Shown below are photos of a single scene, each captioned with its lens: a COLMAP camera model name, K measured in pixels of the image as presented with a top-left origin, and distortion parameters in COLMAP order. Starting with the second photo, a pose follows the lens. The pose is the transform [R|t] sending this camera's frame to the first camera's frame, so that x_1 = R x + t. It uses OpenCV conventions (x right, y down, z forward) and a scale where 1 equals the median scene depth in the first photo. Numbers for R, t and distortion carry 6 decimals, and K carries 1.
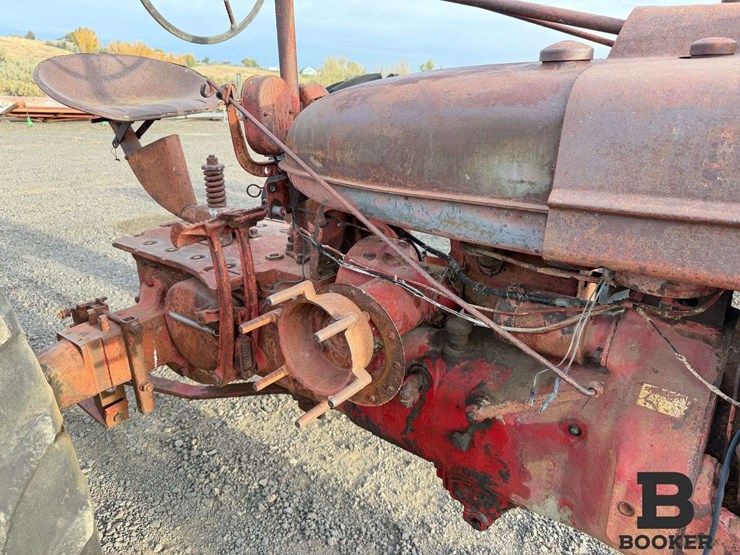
lens RADIAL K [[516.7, 0, 361.5], [0, 516.7, 279.9], [0, 0, 1]] dist [0.050477, -0.067344]
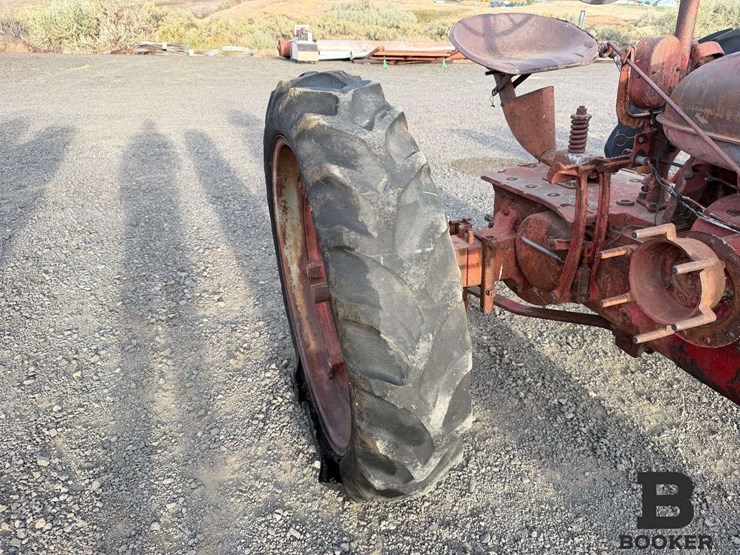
lens RADIAL K [[516.7, 0, 370.2], [0, 516.7, 278.7], [0, 0, 1]] dist [0.050477, -0.067344]
pose [[0.846691, 0.204094, -0.491385, -0.047035], [-0.154964, 0.978061, 0.139219, 0.039797], [0.509019, -0.041729, 0.859743, -0.216335]]
